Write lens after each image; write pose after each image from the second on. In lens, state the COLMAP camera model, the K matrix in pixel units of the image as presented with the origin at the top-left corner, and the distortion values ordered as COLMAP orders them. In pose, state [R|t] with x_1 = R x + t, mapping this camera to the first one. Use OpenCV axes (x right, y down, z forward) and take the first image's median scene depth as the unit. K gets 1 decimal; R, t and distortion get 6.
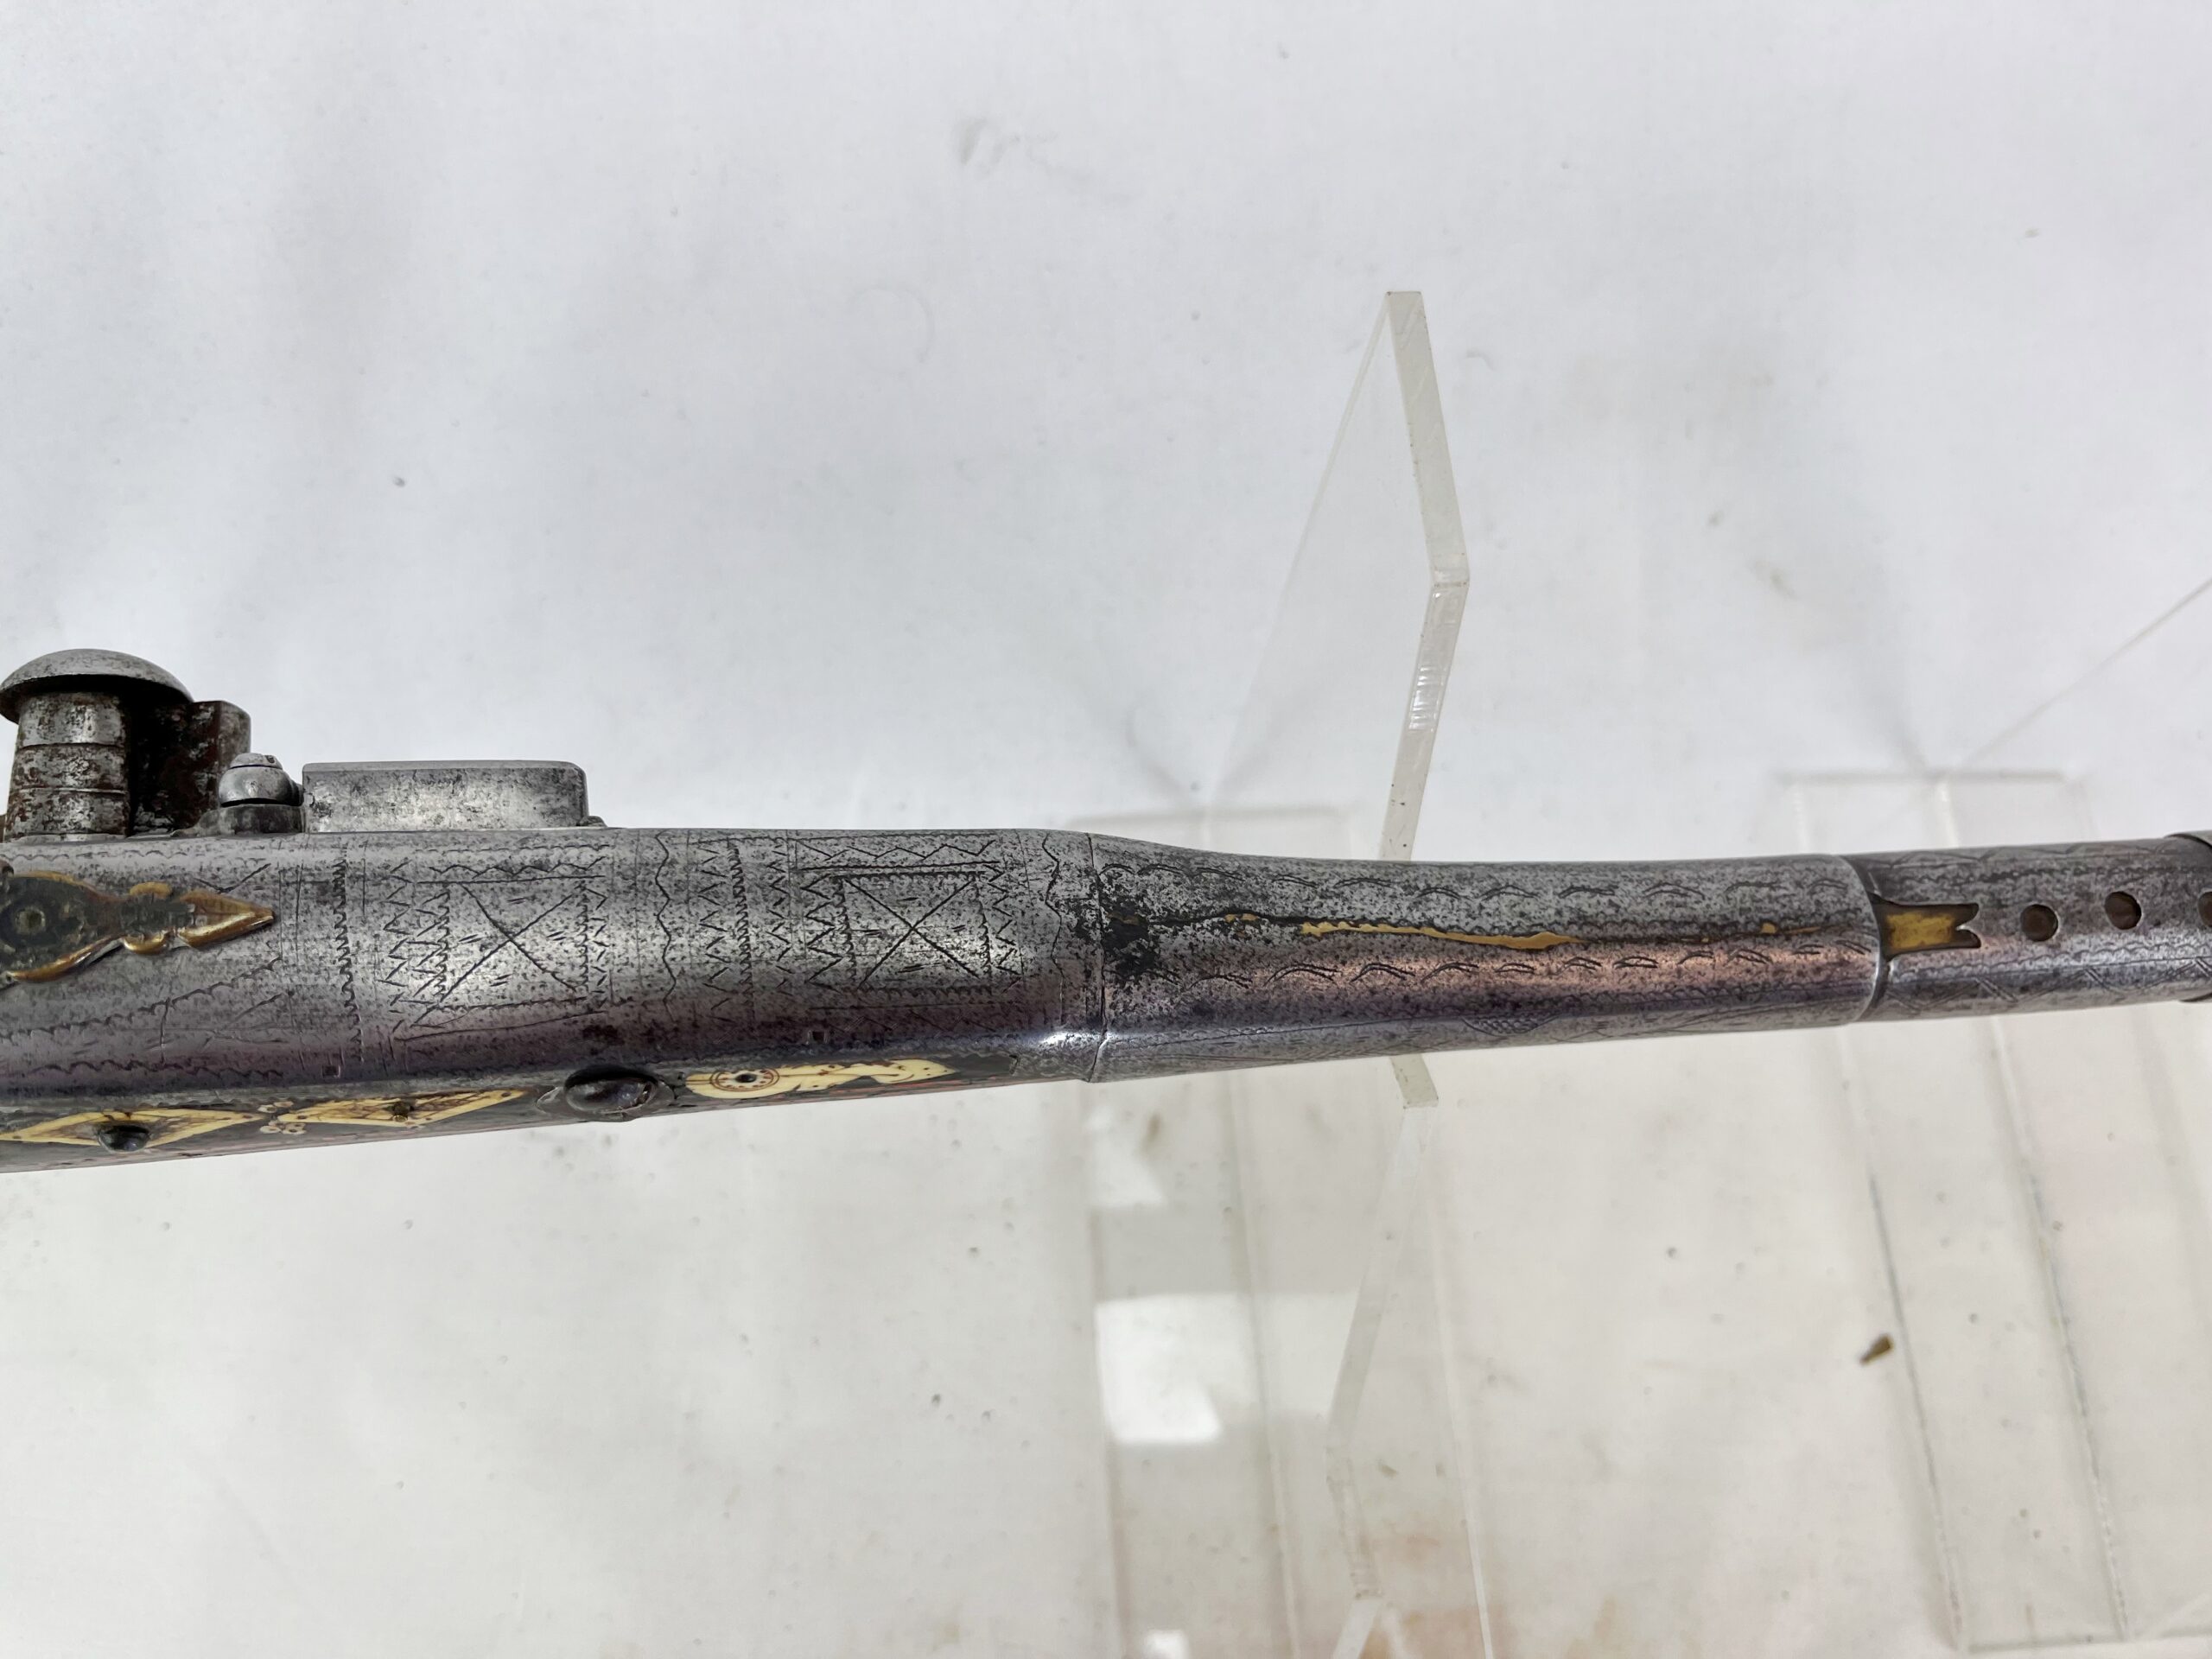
lens RADIAL K [[1681.6, 0, 1095.7], [0, 1681.6, 832.3], [0, 0, 1]] dist [0.031518, -0.056278]
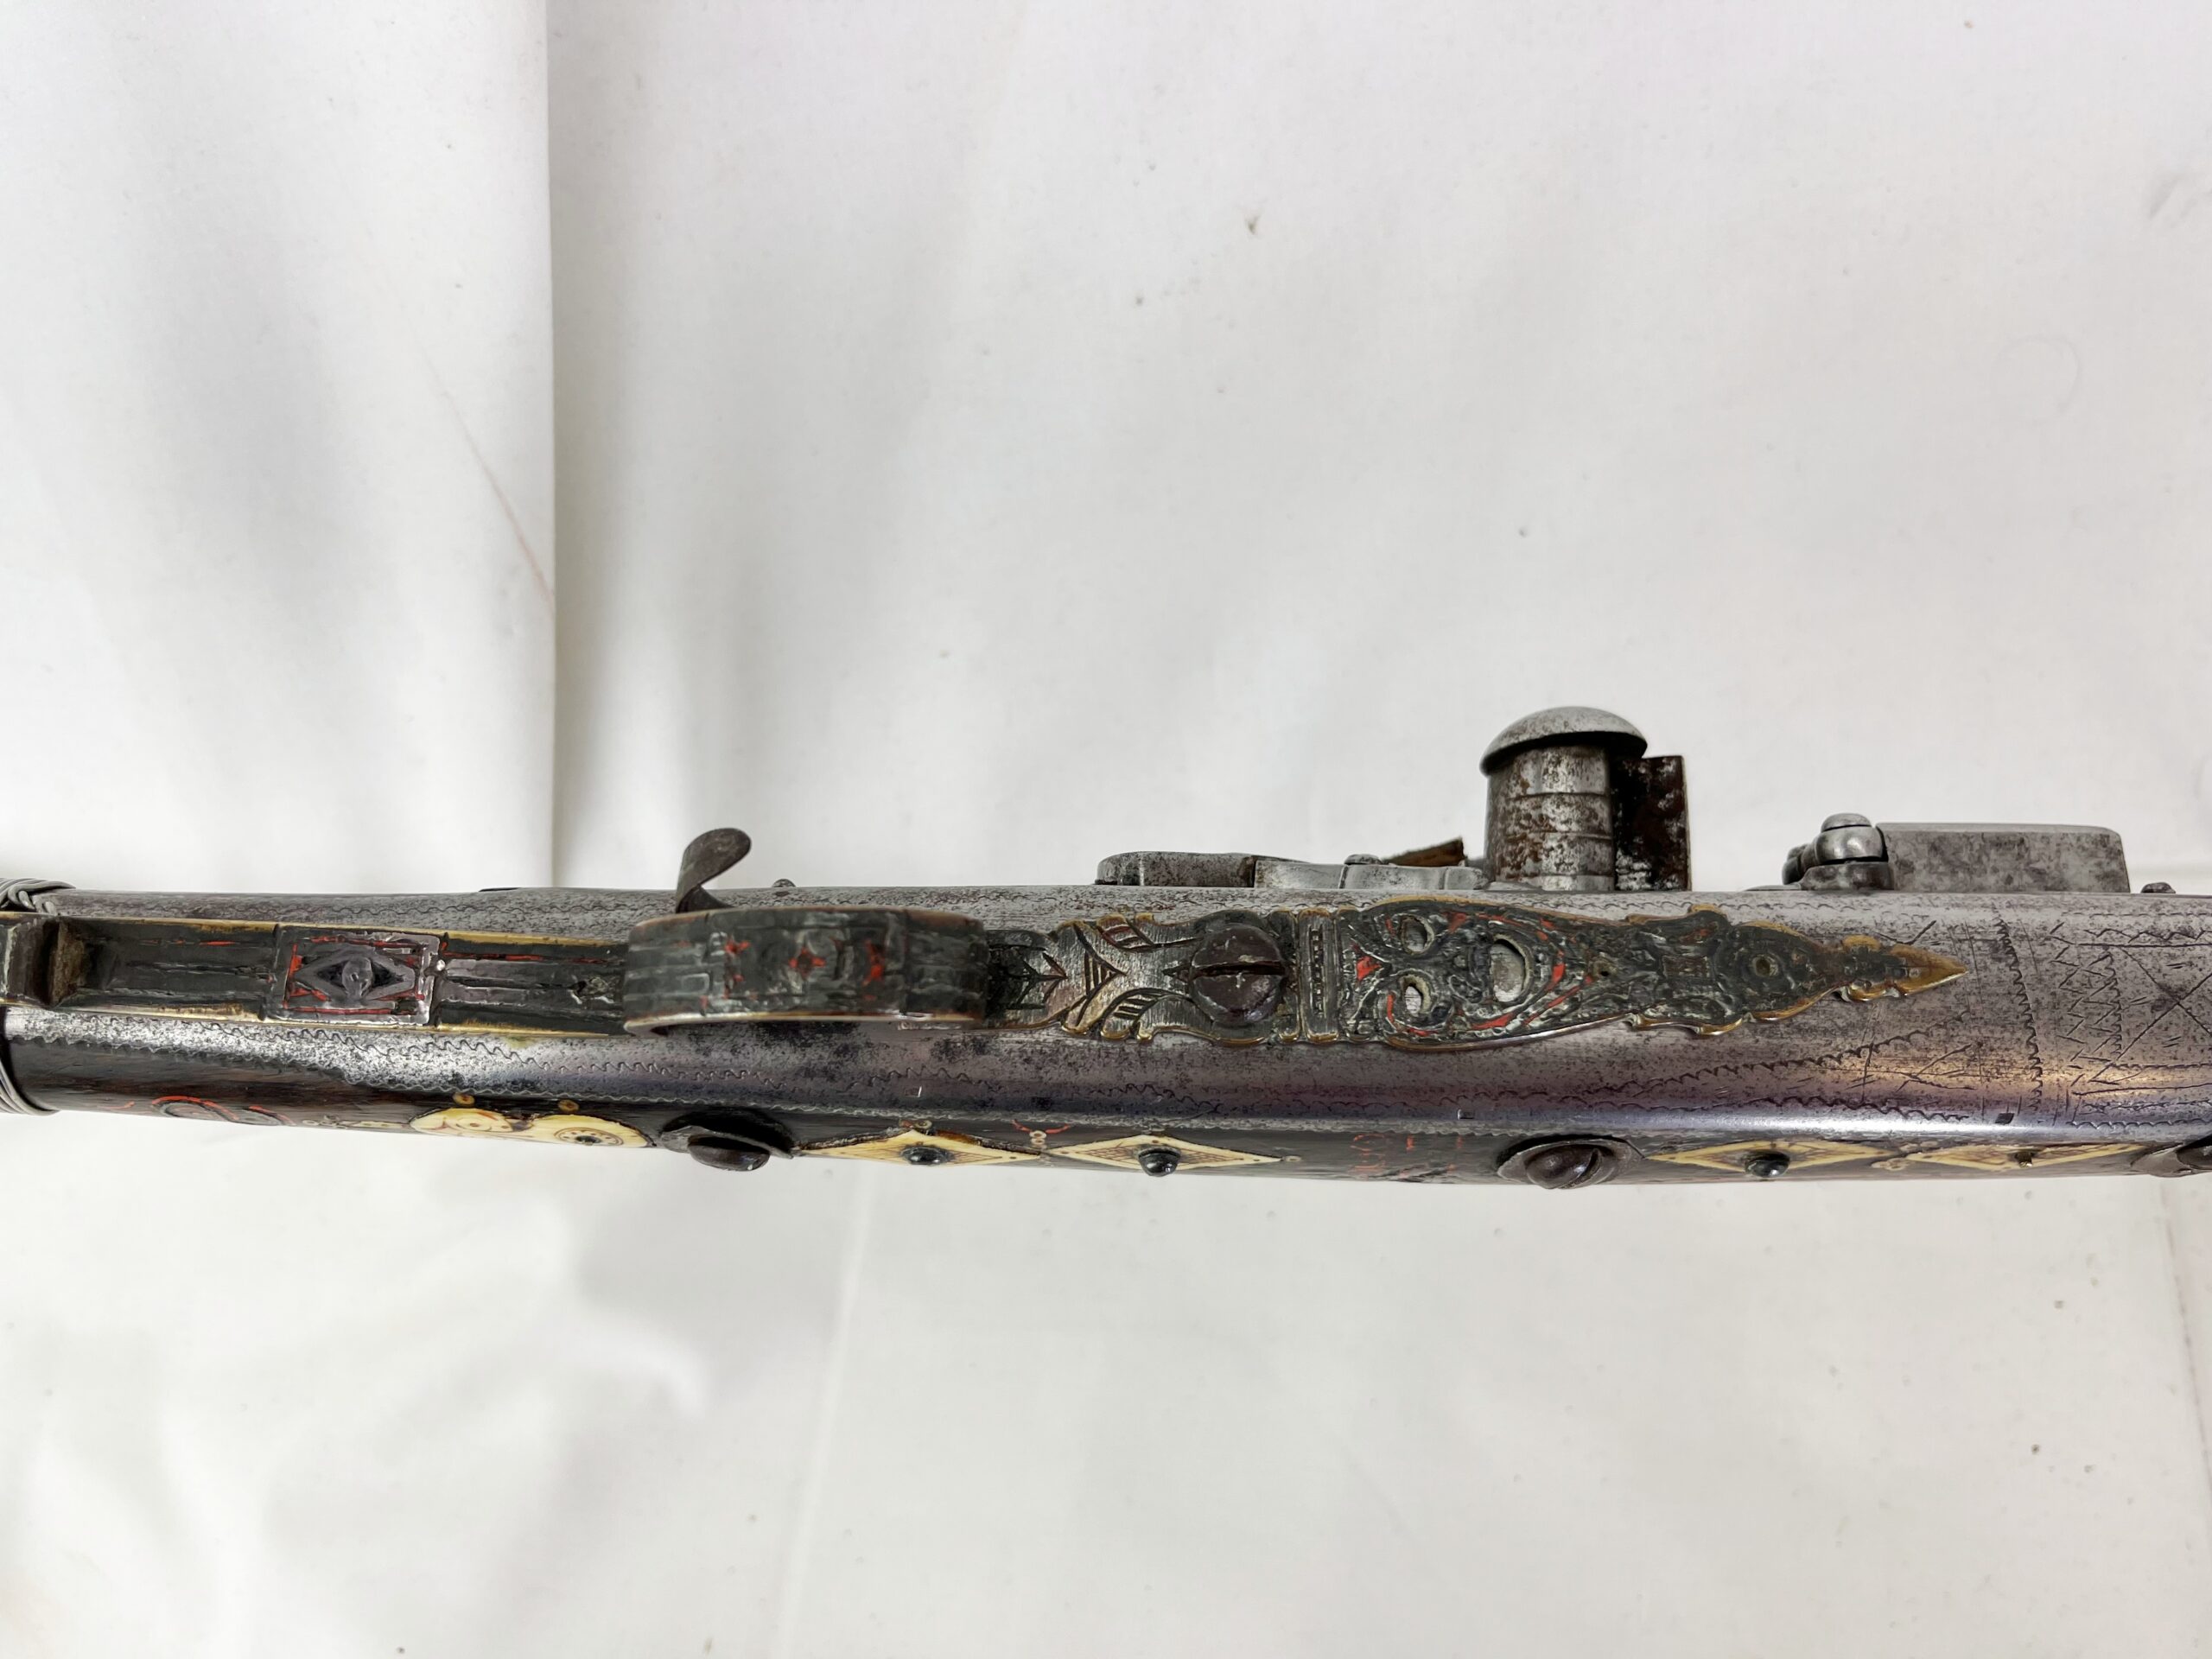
lens RADIAL K [[1665.0, 0, 1106.0], [0, 1665.0, 829.5], [0, 0, 1]] dist [0.088249, -0.133183]
pose [[0.981612, 0.034084, -0.187822, -0.798303], [-0.034644, 0.999400, 0.000299, -0.021166], [0.187720, 0.006214, 0.982203, -0.151767]]
